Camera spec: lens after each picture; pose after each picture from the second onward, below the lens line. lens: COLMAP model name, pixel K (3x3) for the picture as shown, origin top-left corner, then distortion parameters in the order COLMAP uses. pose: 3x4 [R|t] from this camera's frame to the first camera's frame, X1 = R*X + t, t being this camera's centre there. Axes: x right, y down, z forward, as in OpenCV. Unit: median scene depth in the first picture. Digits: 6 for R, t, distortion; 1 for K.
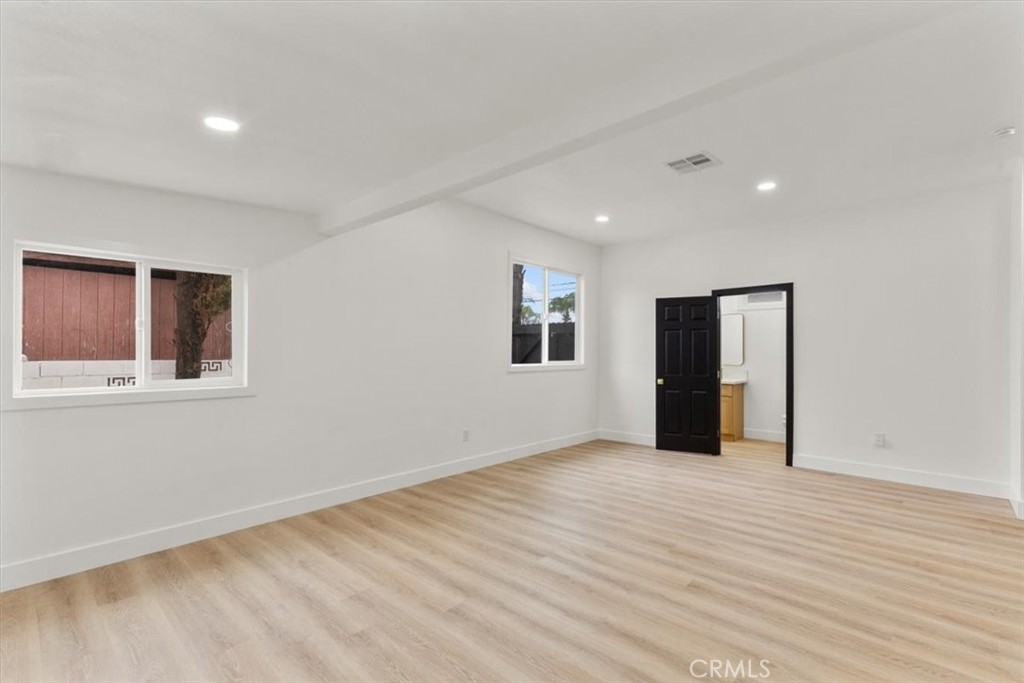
lens RADIAL K [[470.7, 0, 501.7], [0, 470.7, 345.7], [0, 0, 1]] dist [0.001969, 0.000421]
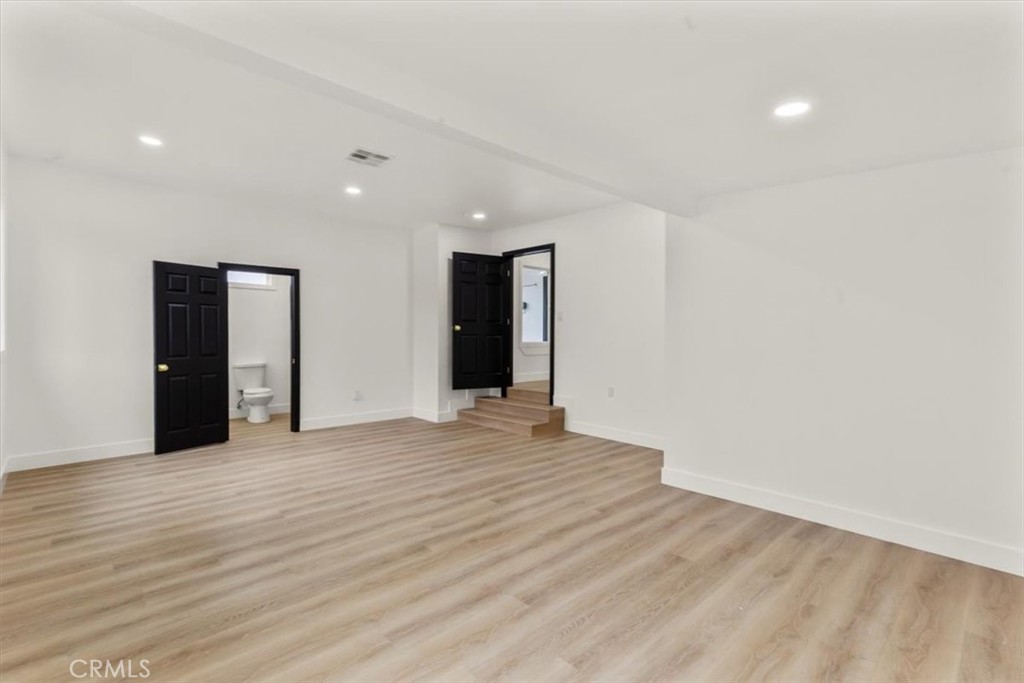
lens RADIAL K [[471.2, 0, 497.9], [0, 471.2, 329.2], [0, 0, 1]] dist [0.002970, 0.000223]
pose [[0.070053, 0.002954, 0.997539, -0.573172], [-0.018832, 0.999821, -0.001638, 0.003801], [-0.997366, -0.018671, 0.070096, 0.534747]]
